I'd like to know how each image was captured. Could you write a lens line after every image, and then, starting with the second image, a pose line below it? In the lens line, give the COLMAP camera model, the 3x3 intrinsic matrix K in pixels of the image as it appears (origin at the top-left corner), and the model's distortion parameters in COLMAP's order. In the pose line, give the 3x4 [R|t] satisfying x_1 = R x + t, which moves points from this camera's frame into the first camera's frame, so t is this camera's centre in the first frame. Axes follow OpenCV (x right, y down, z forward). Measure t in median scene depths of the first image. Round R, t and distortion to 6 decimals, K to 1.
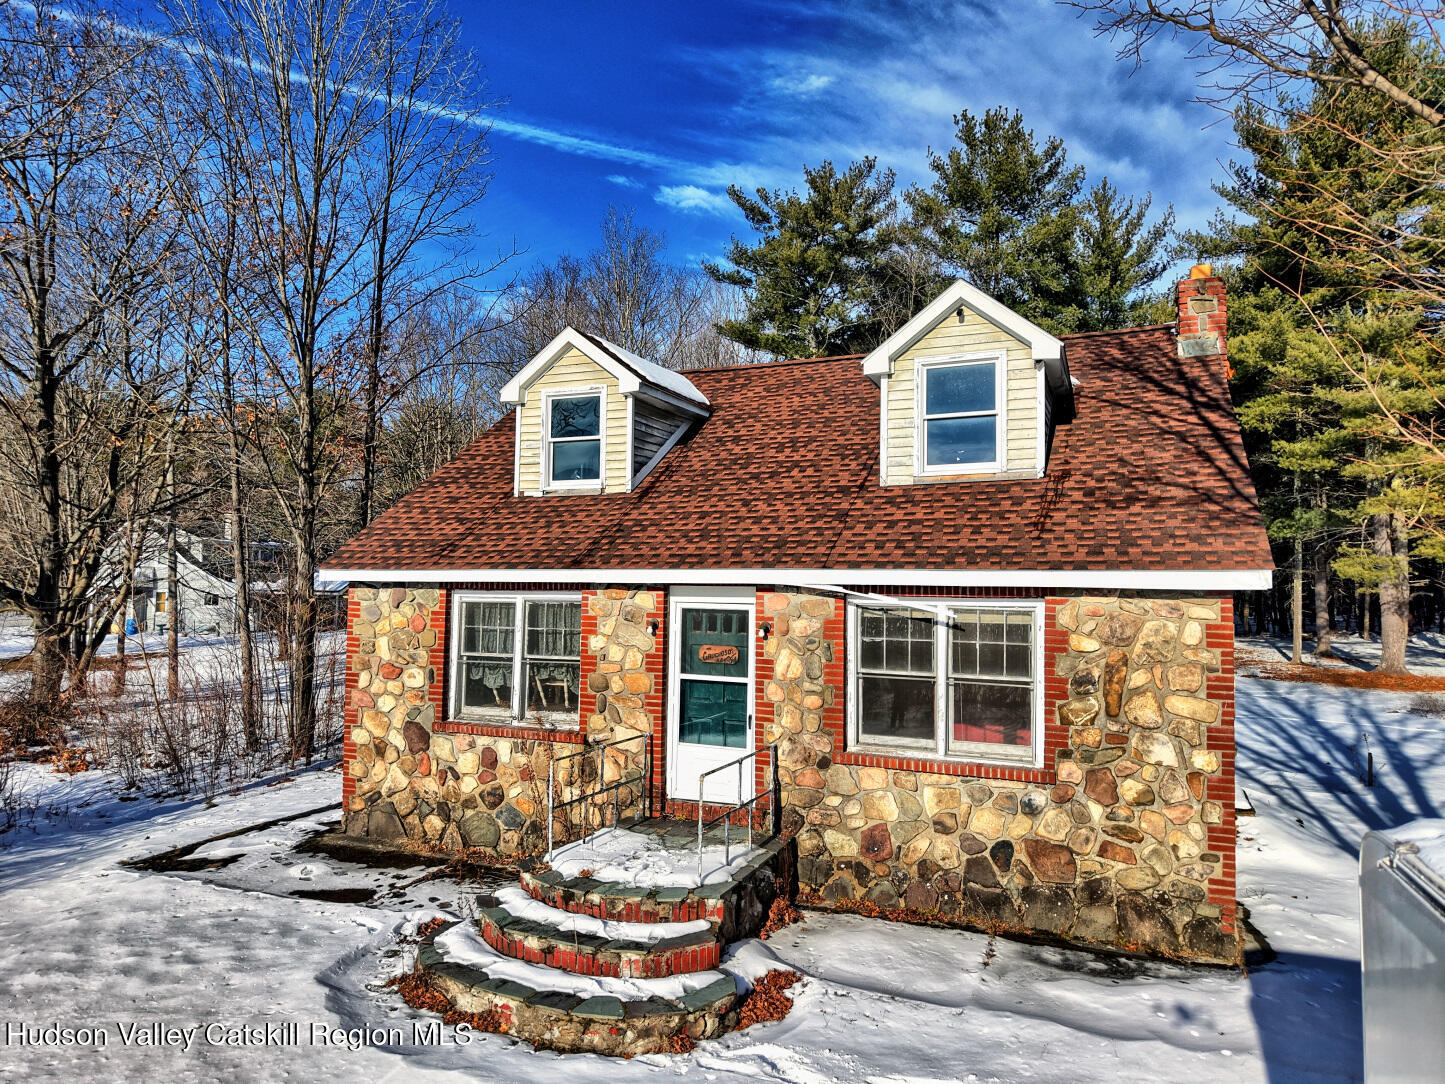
lens RADIAL K [[972.4, 0, 720.5], [0, 972.4, 546.1], [0, 0, 1]] dist [0.017171, -0.020599]
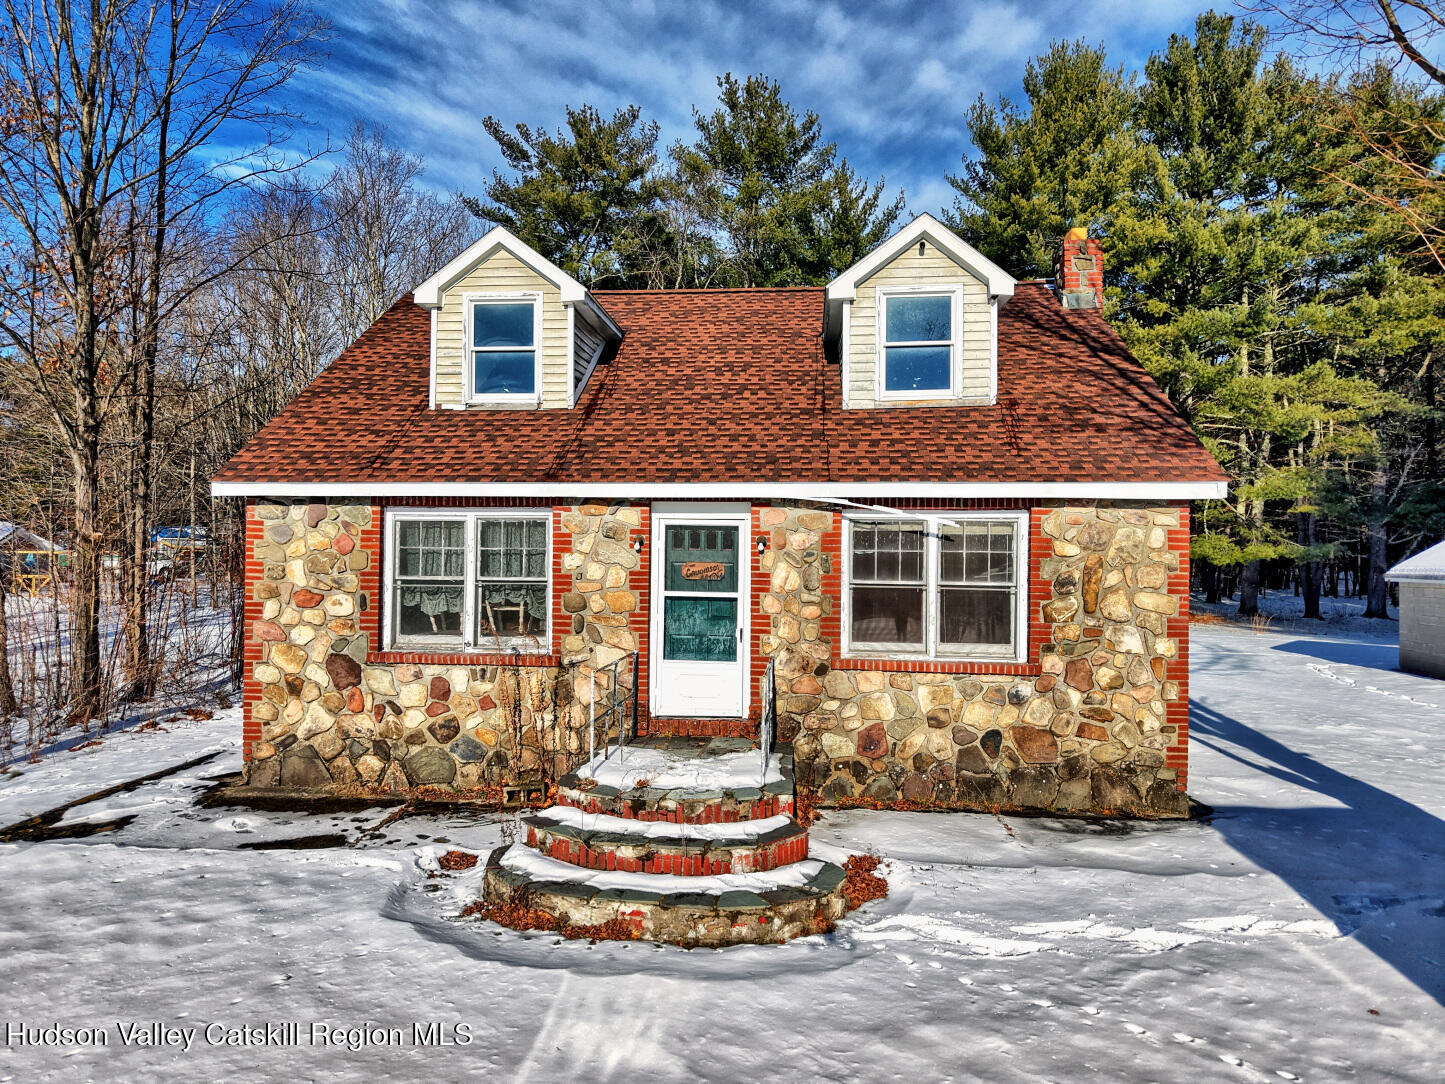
lens RADIAL K [[972.4, 0, 720.5], [0, 972.4, 546.1], [0, 0, 1]] dist [0.017171, -0.020599]
pose [[0.950832, 0.000009, 0.309707, -0.298618], [-0.011367, 0.999327, 0.034869, 0.053069], [-0.309498, -0.036675, 0.950193, 0.053032]]
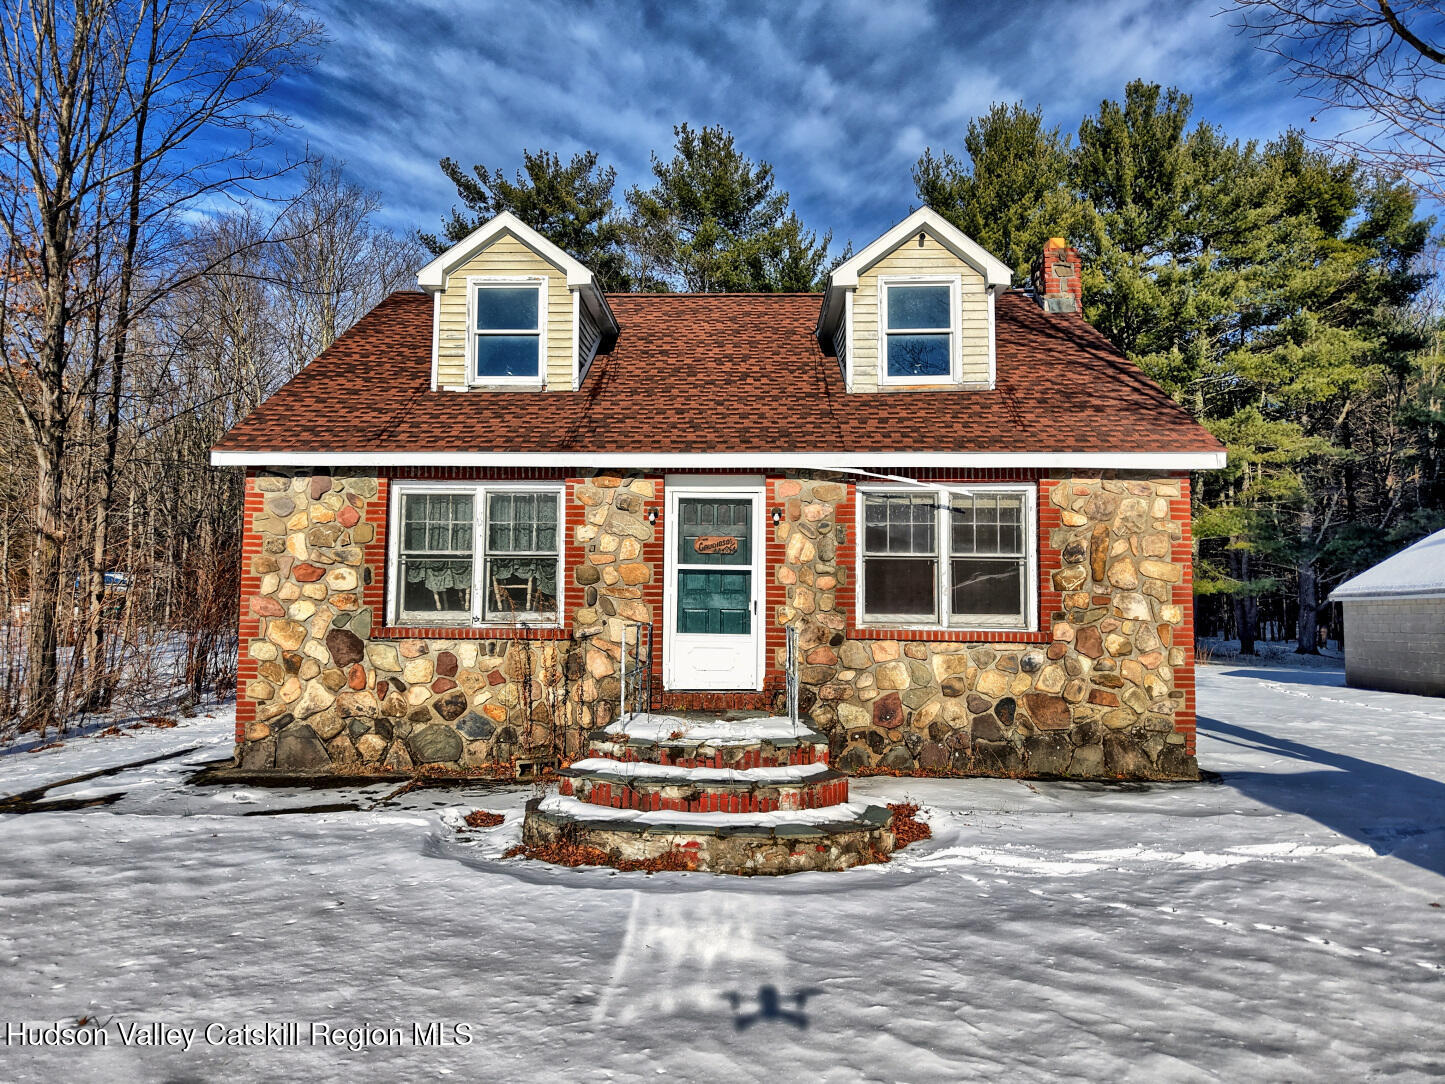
lens RADIAL K [[972.4, 0, 720.5], [0, 972.4, 546.1], [0, 0, 1]] dist [0.017171, -0.020599]
pose [[0.928471, 0.021870, 0.370760, -0.373582], [-0.013036, 0.999569, -0.026315, 0.142997], [-0.371175, 0.019600, 0.928356, 0.078041]]
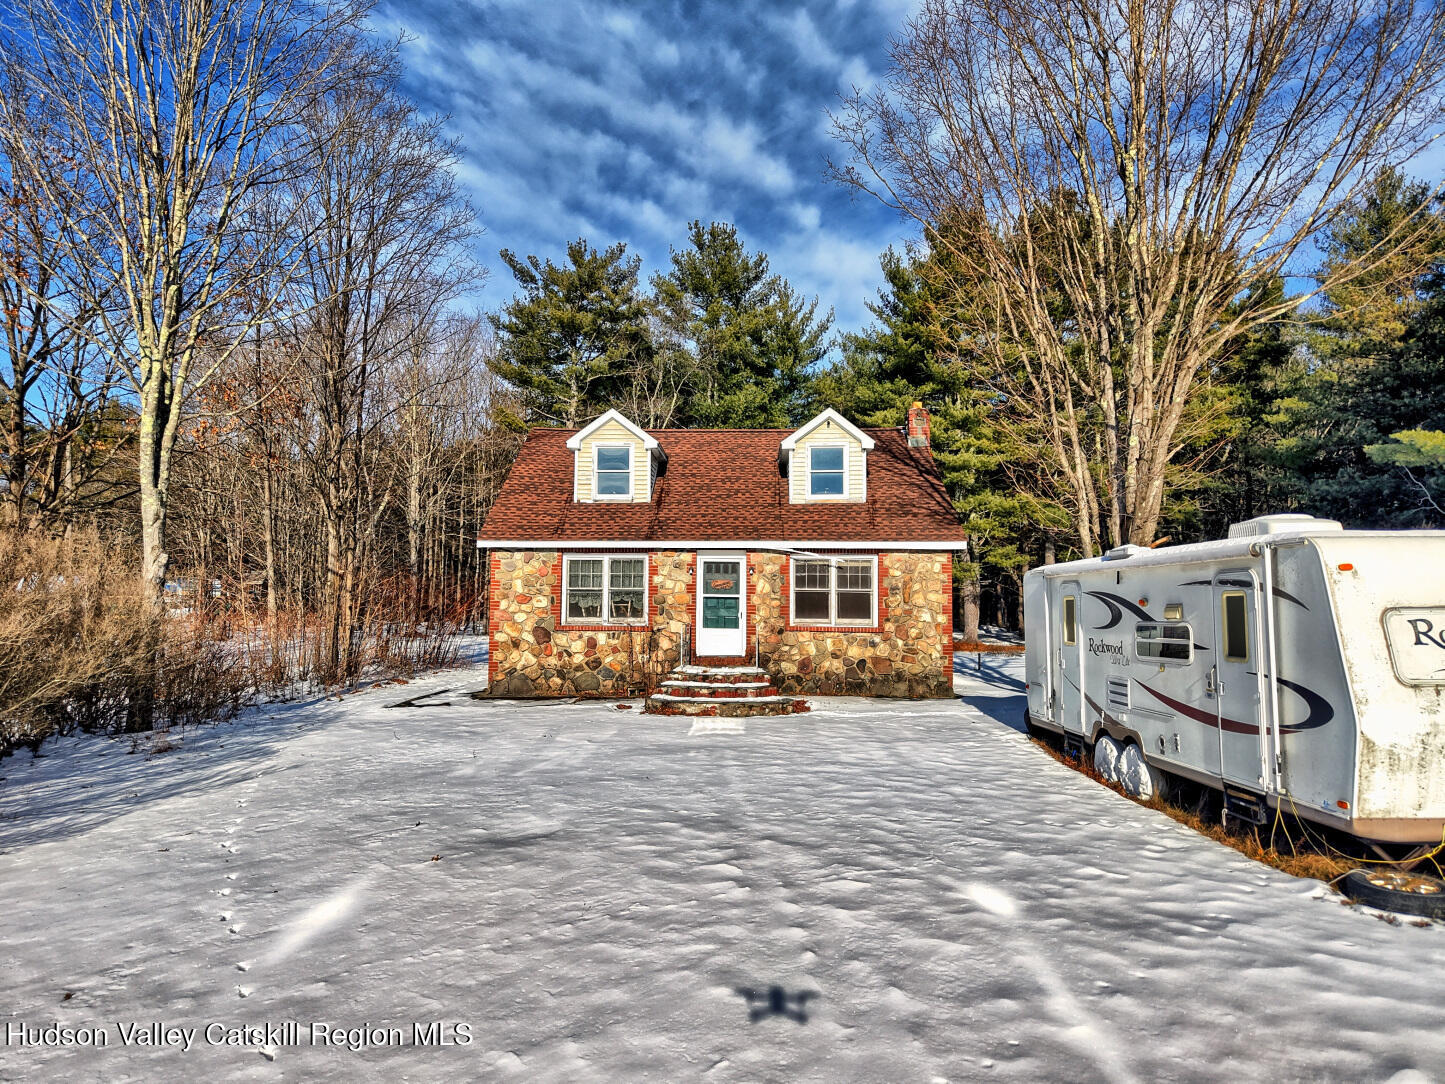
lens RADIAL K [[974.0, 0, 719.9], [0, 974.0, 540.8], [0, 0, 1]] dist [0.072948, -0.007031]
pose [[0.931140, 0.021764, 0.364013, -0.760936], [-0.011678, 0.999485, -0.029886, 0.083922], [-0.364476, 0.023577, 0.930914, -0.904443]]
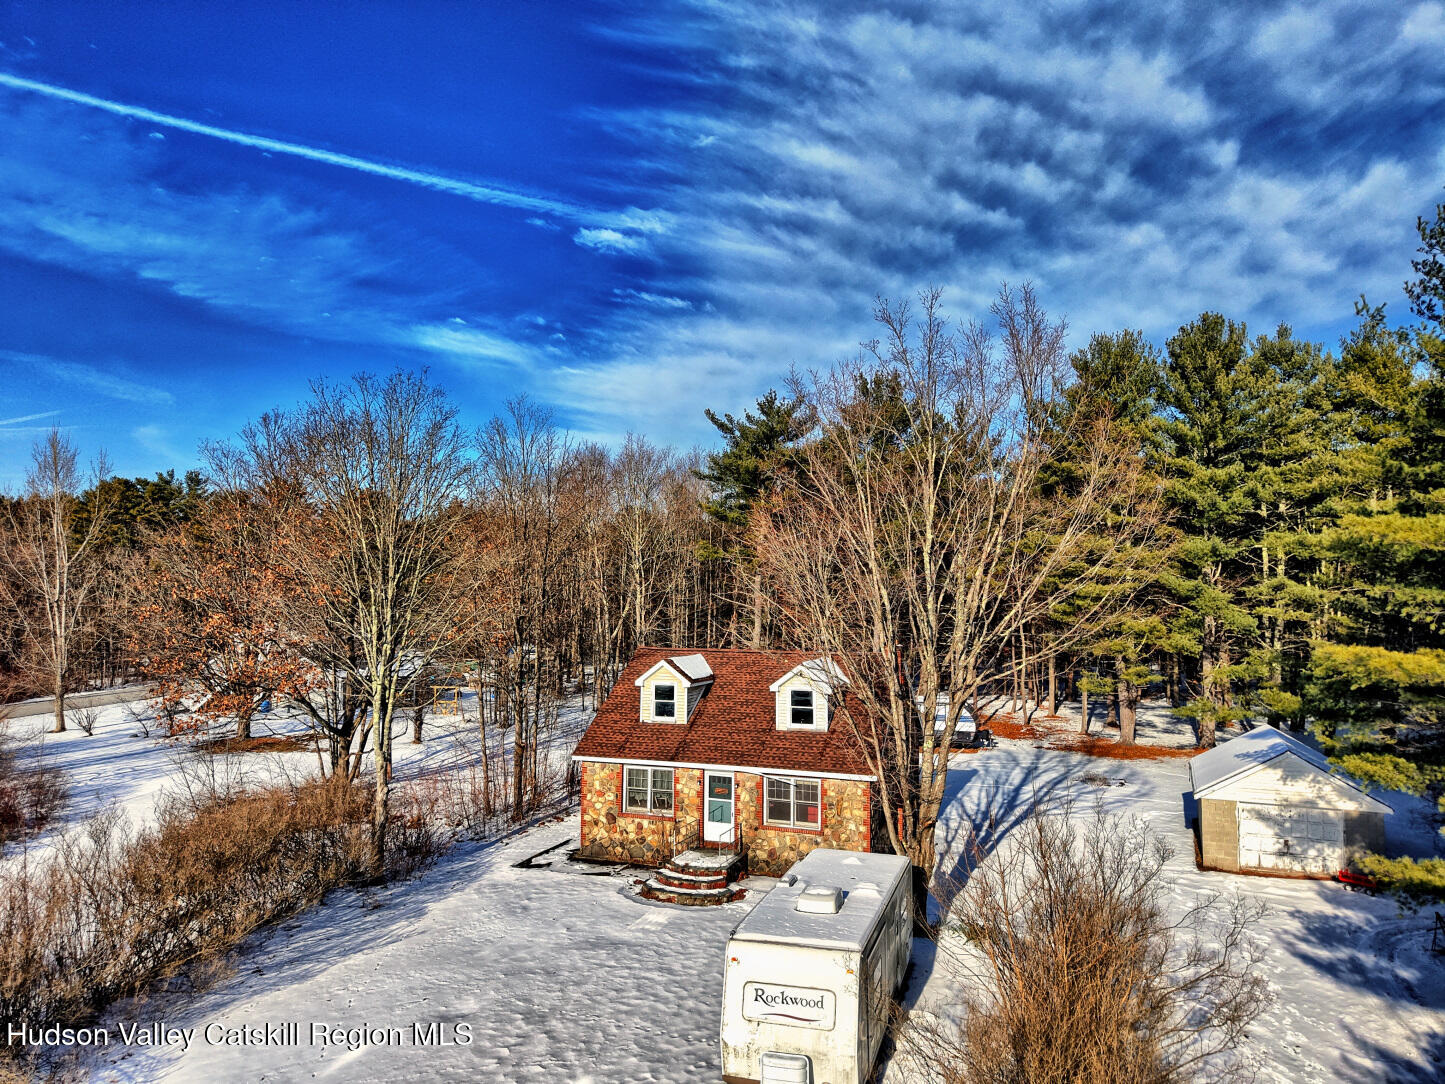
lens RADIAL K [[981.5, 0, 713.3], [0, 981.5, 520.0], [0, 0, 1]] dist [0.021151, -0.027506]
pose [[0.999513, -0.004022, 0.030959, -0.119985], [0.005330, 0.999090, -0.042308, -0.606959], [-0.030761, 0.042452, 0.998625, -2.096940]]
